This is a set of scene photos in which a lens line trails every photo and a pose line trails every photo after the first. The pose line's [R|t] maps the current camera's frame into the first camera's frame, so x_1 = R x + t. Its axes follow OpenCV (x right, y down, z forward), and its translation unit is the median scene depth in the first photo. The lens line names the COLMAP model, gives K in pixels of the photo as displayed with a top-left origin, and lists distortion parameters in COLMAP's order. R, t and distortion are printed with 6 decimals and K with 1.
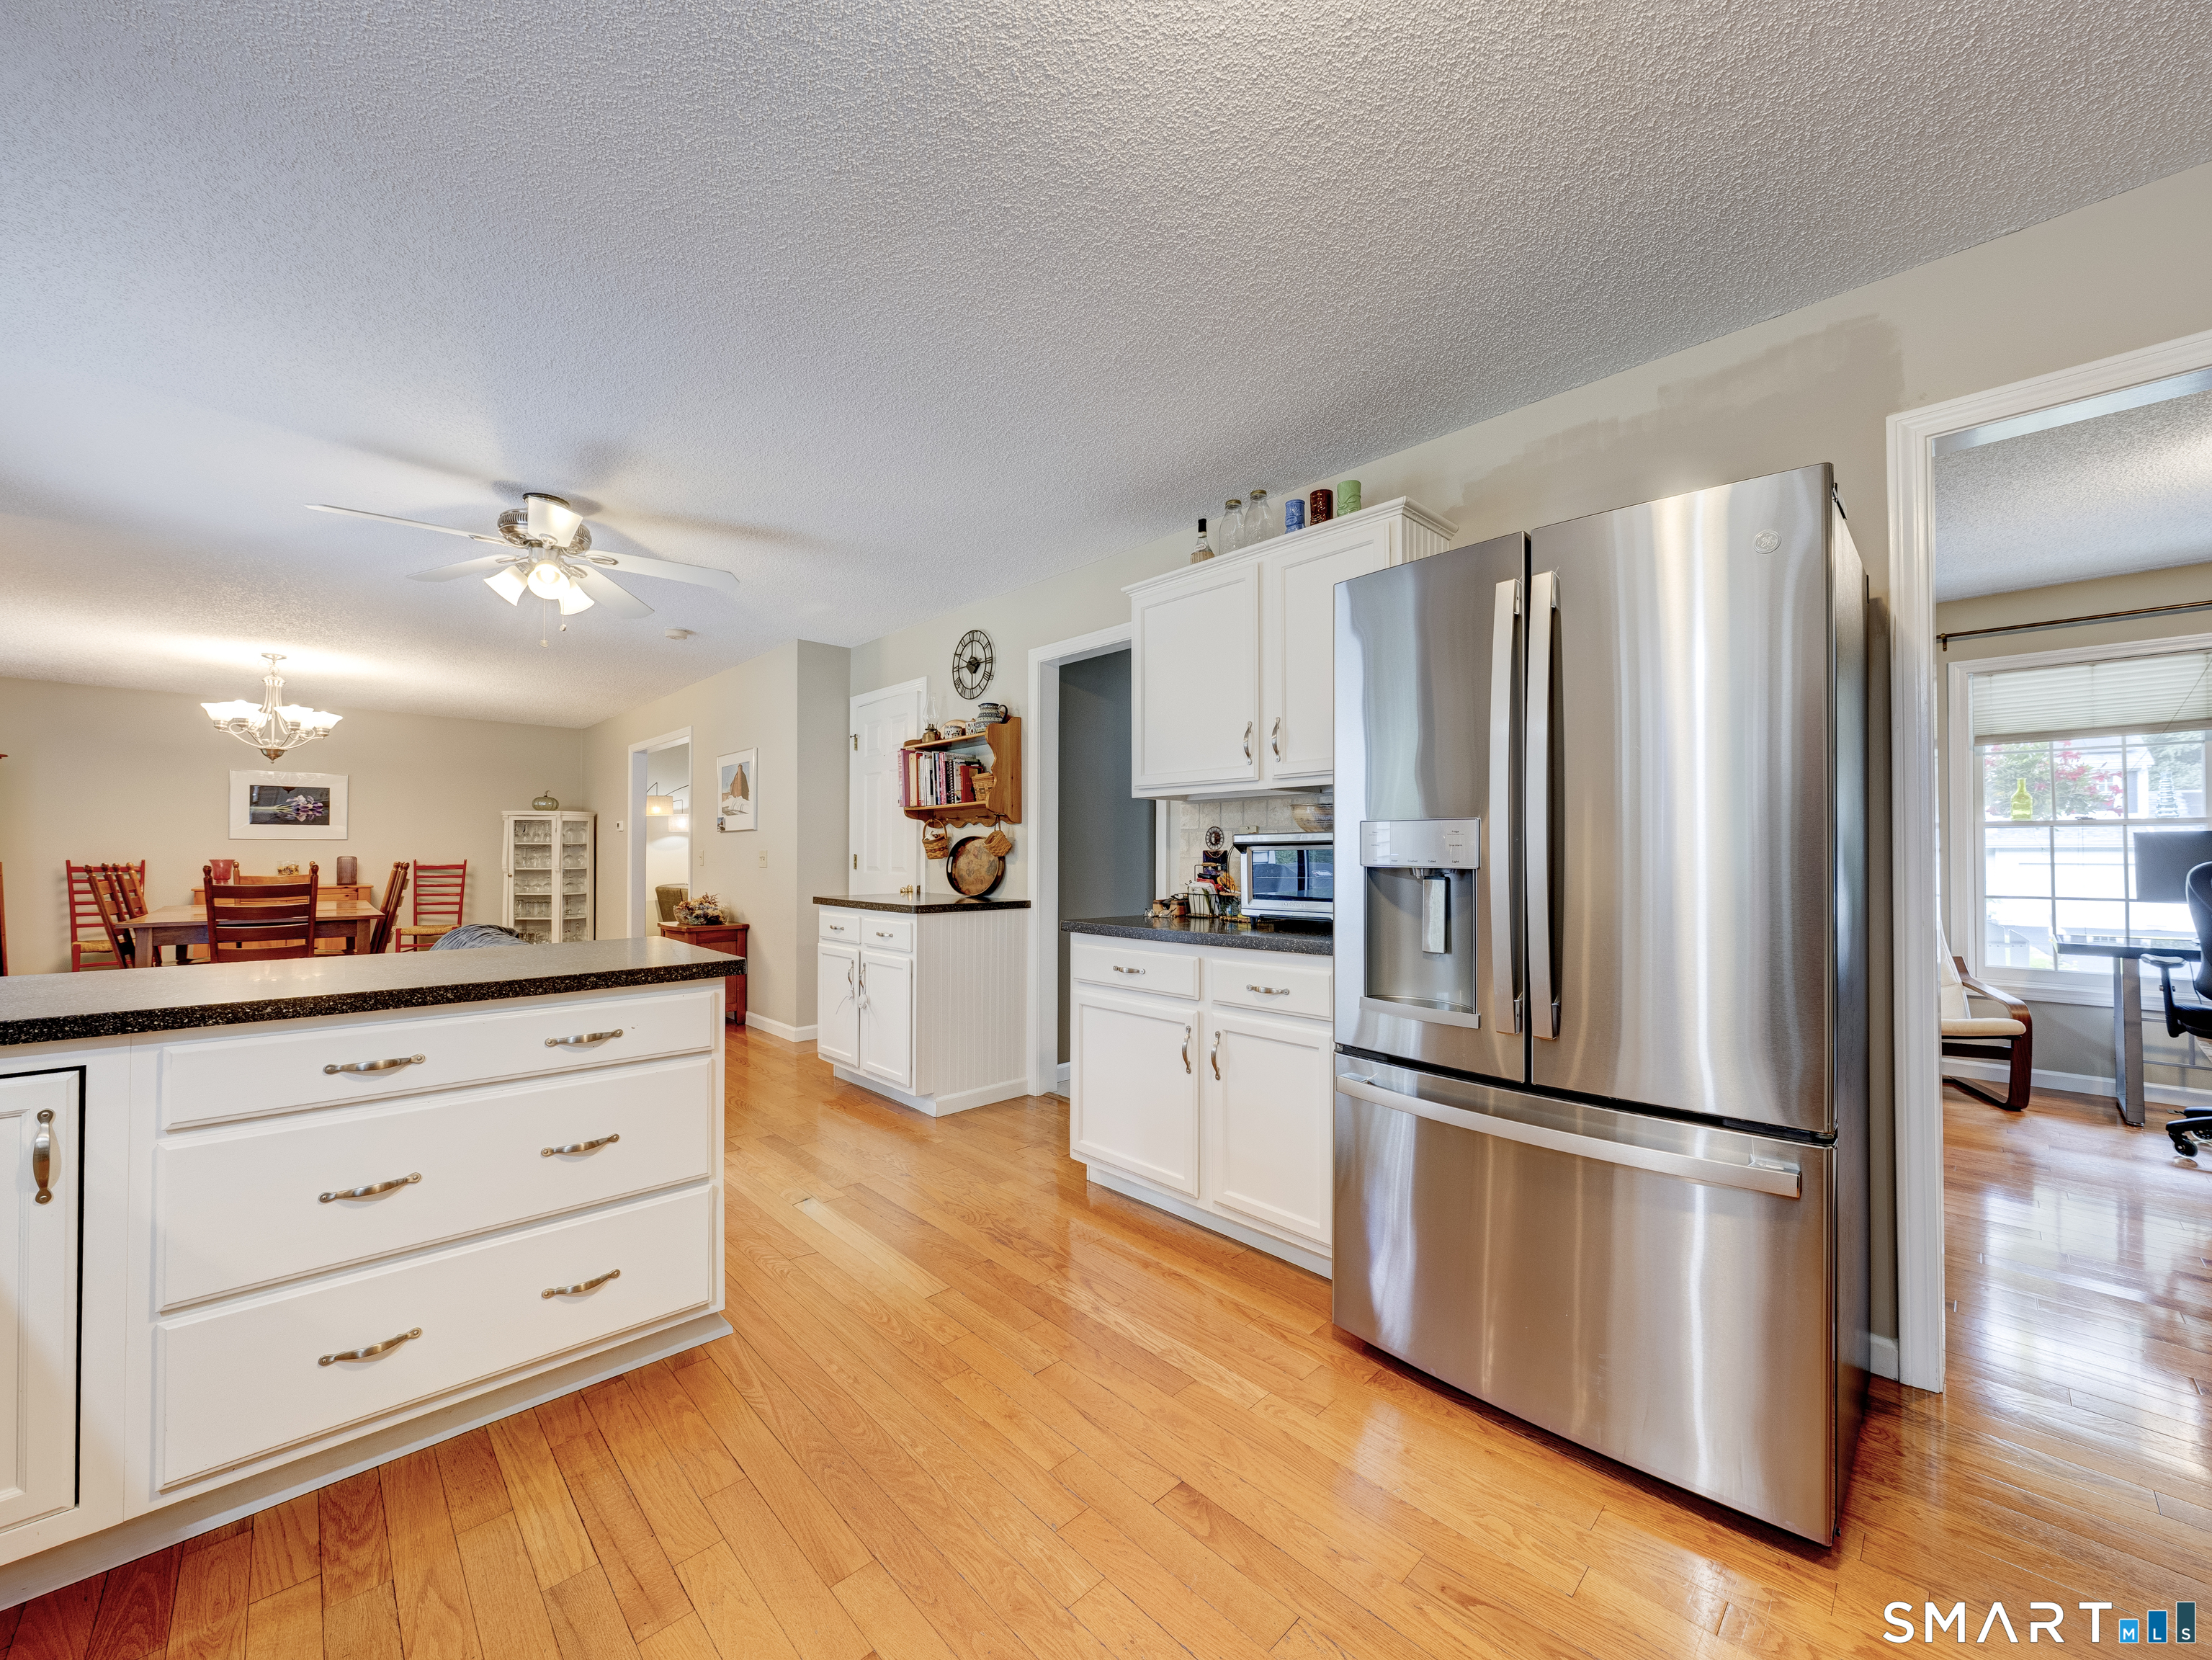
lens RADIAL K [[860.5, 0, 1134.4], [0, 860.5, 842.8], [0, 0, 1]] dist [0.001161, -0.000014]
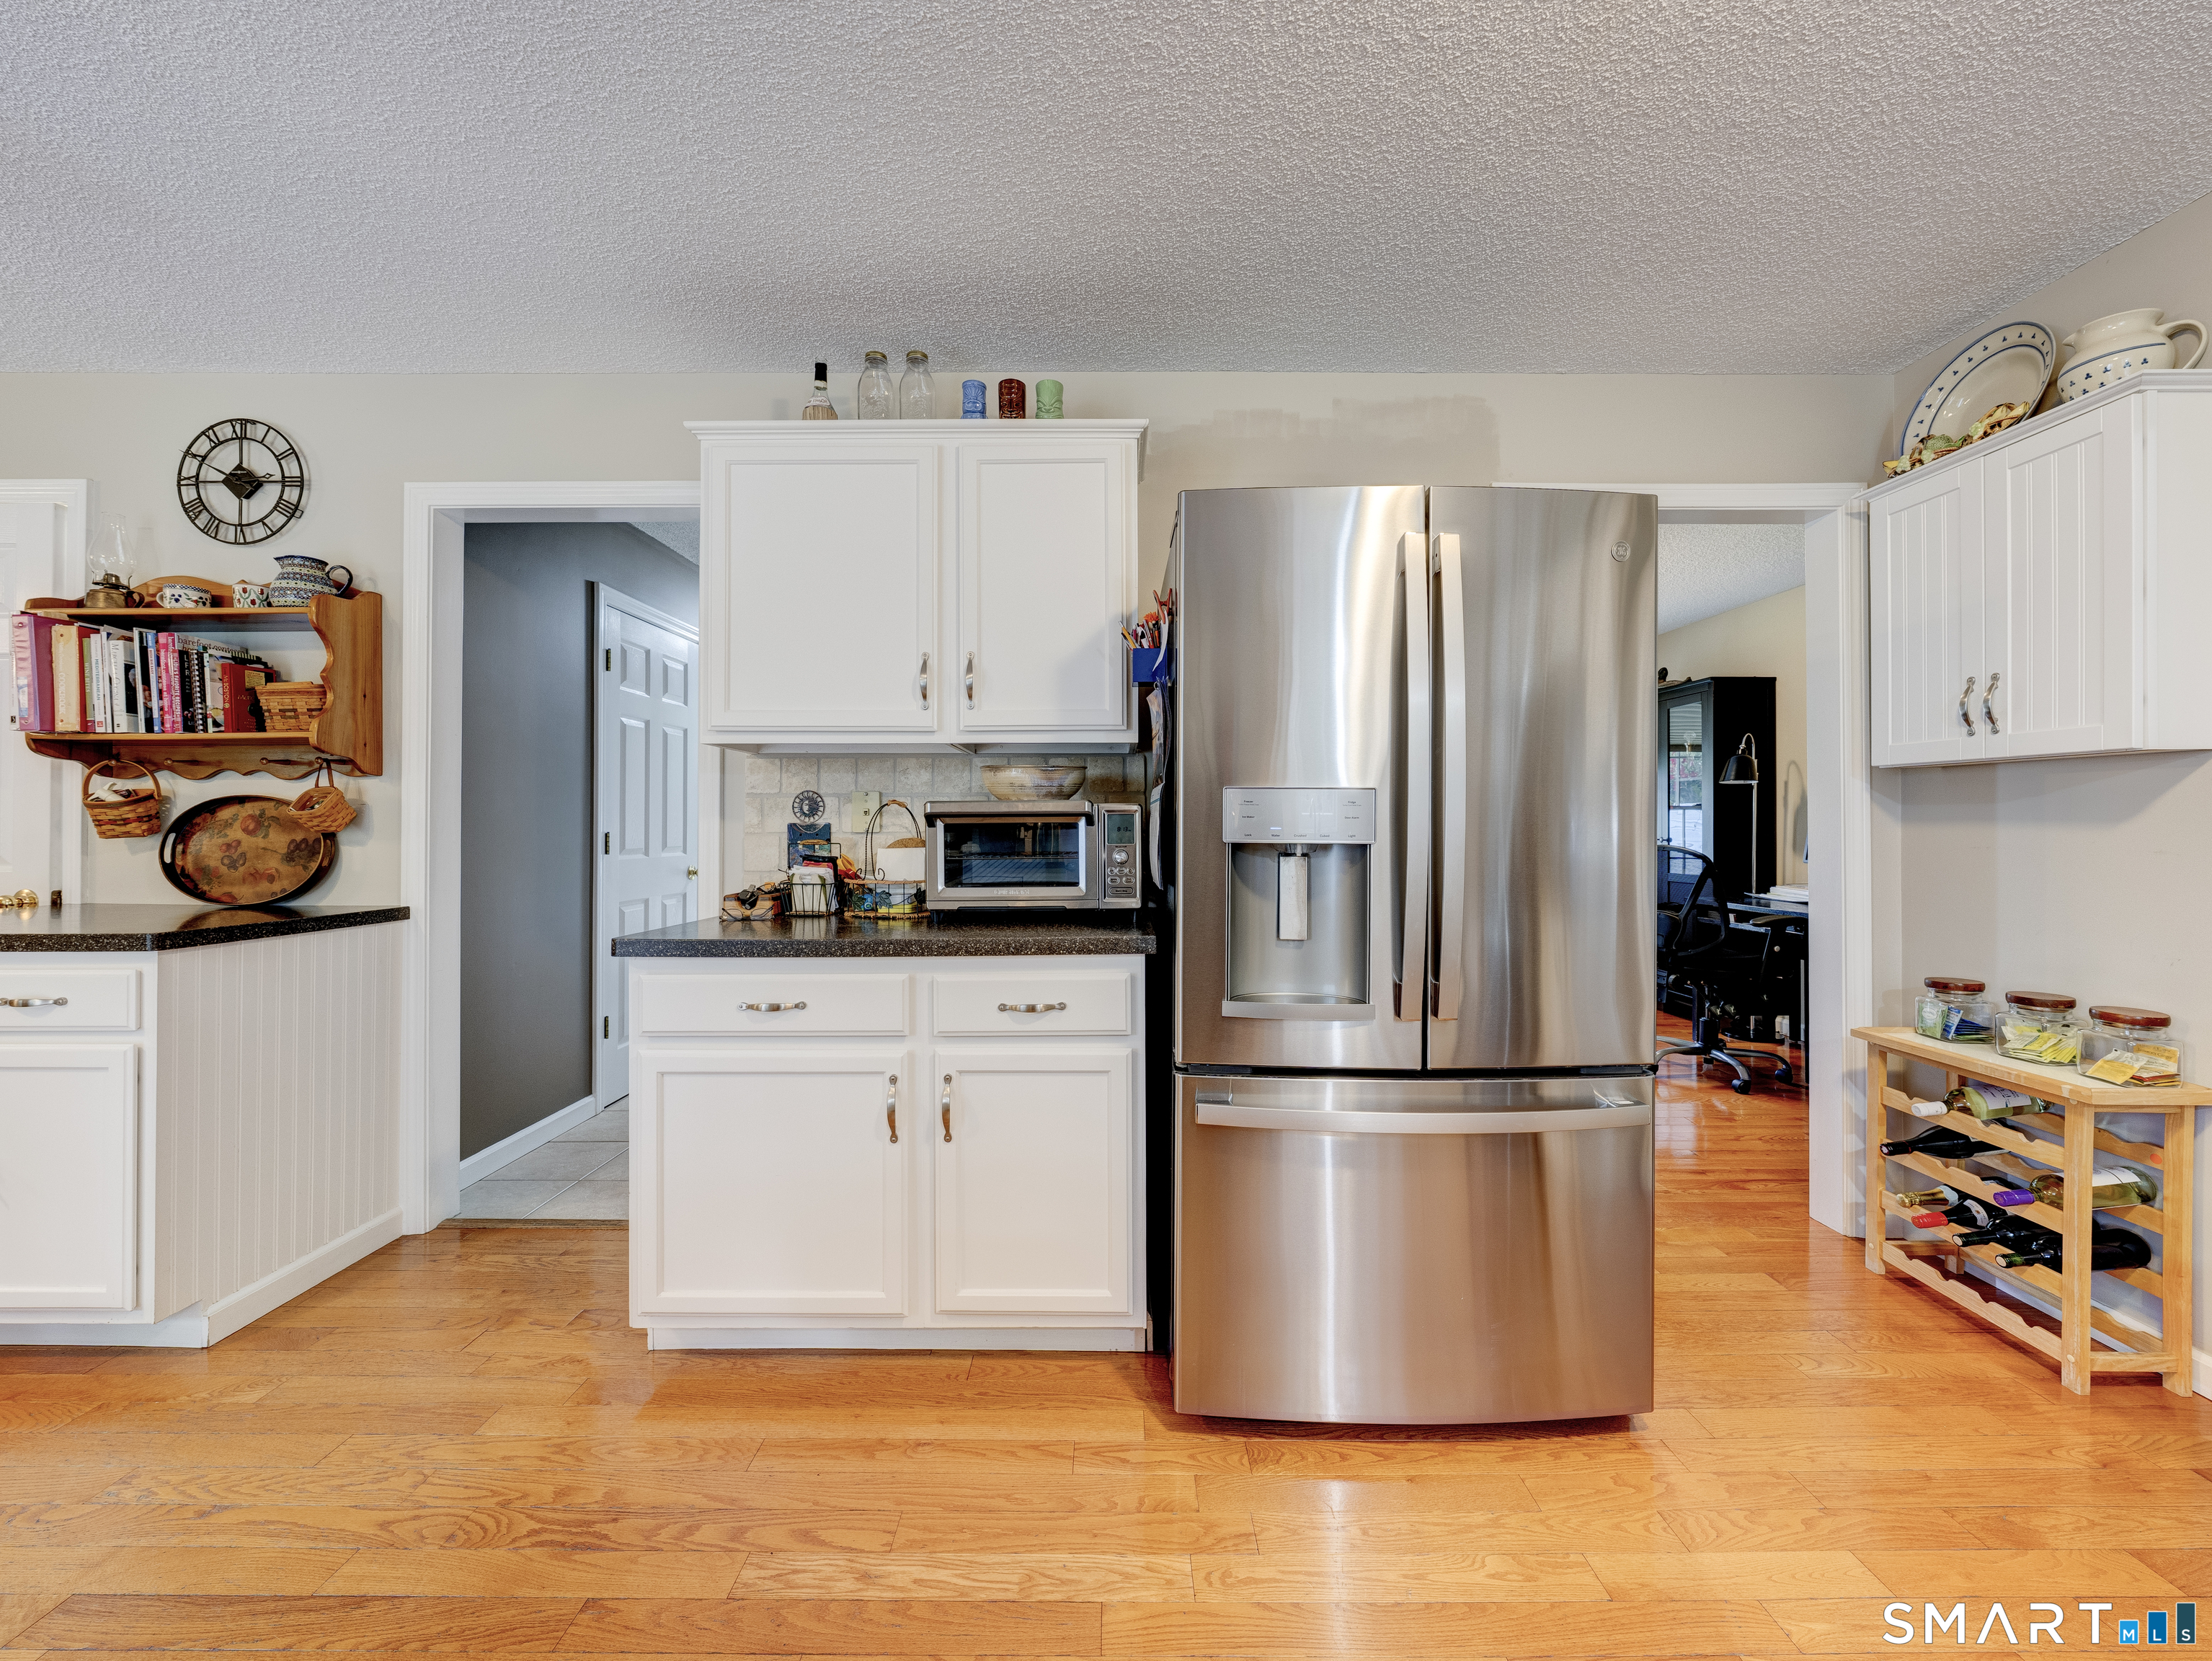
lens RADIAL K [[831.0, 0, 1122.1], [0, 831.0, 823.3], [0, 0, 1]] dist [-0.004079, 0.000621]
pose [[0.704431, 0.004246, 0.709760, -0.176475], [-0.008796, 0.999958, 0.002748, 0.003743], [-0.709718, -0.008179, 0.704438, 0.245991]]
